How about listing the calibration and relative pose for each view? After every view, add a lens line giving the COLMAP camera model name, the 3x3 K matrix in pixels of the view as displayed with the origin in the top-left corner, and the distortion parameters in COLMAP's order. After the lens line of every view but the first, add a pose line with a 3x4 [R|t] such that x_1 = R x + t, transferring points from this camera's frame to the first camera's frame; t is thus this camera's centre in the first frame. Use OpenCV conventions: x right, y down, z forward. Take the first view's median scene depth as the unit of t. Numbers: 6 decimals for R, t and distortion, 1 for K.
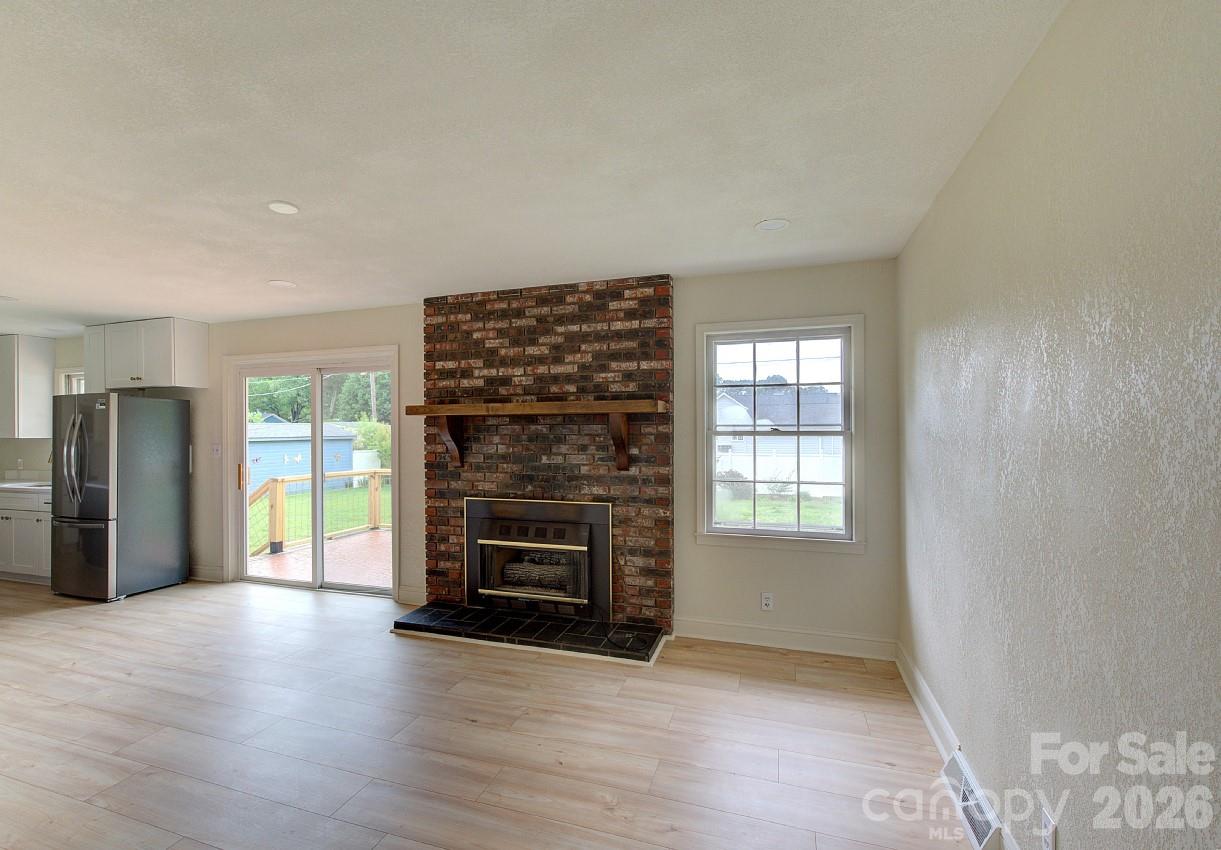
lens RADIAL K [[554.6, 0, 598.4], [0, 554.6, 428.7], [0, 0, 1]] dist [-0.000255, -0.000614]
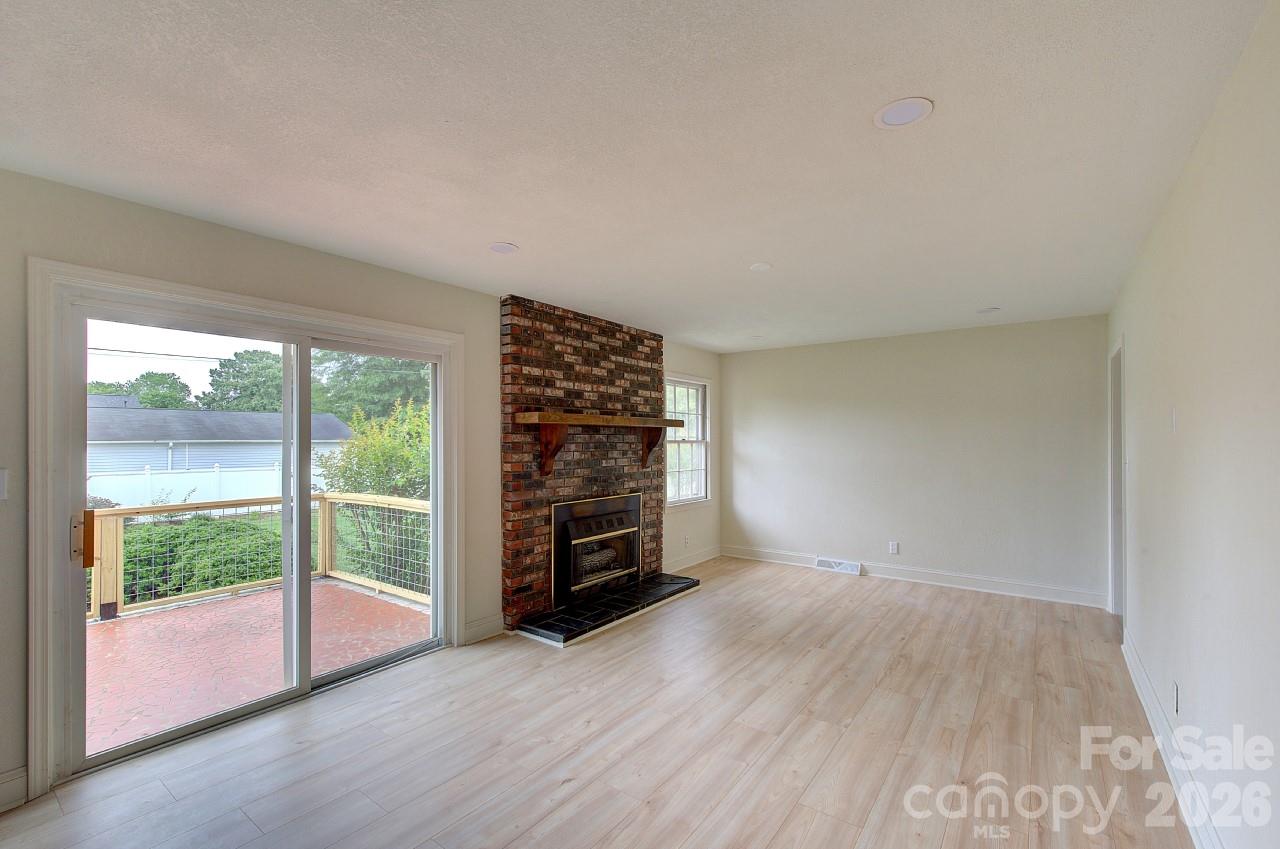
lens RADIAL K [[544.1, 0, 643.9], [0, 544.1, 435.6], [0, 0, 1]] dist [0.002686, 0.000766]
pose [[0.298691, 0.012936, 0.954262, -1.225135], [-0.002782, 0.999916, -0.012684, 0.010110], [-0.954346, 0.001134, 0.298701, 0.577529]]
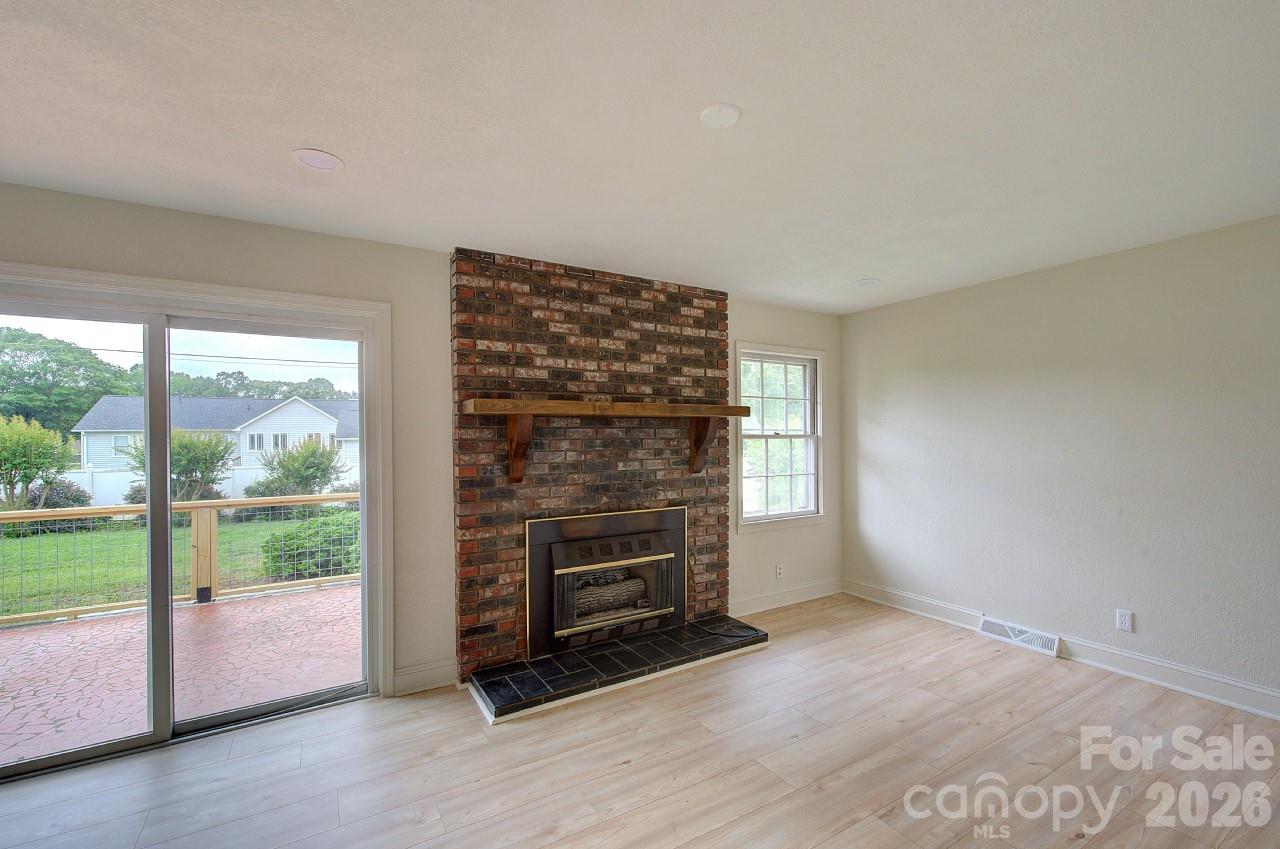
lens RADIAL K [[544.1, 0, 644.1], [0, 544.1, 434.3], [0, 0, 1]] dist [0.002686, 0.000766]
pose [[0.638417, 0.002010, 0.769688, -0.770393], [0.002079, 0.999988, -0.004335, 0.007482], [-0.769688, 0.004368, 0.638405, 0.414489]]
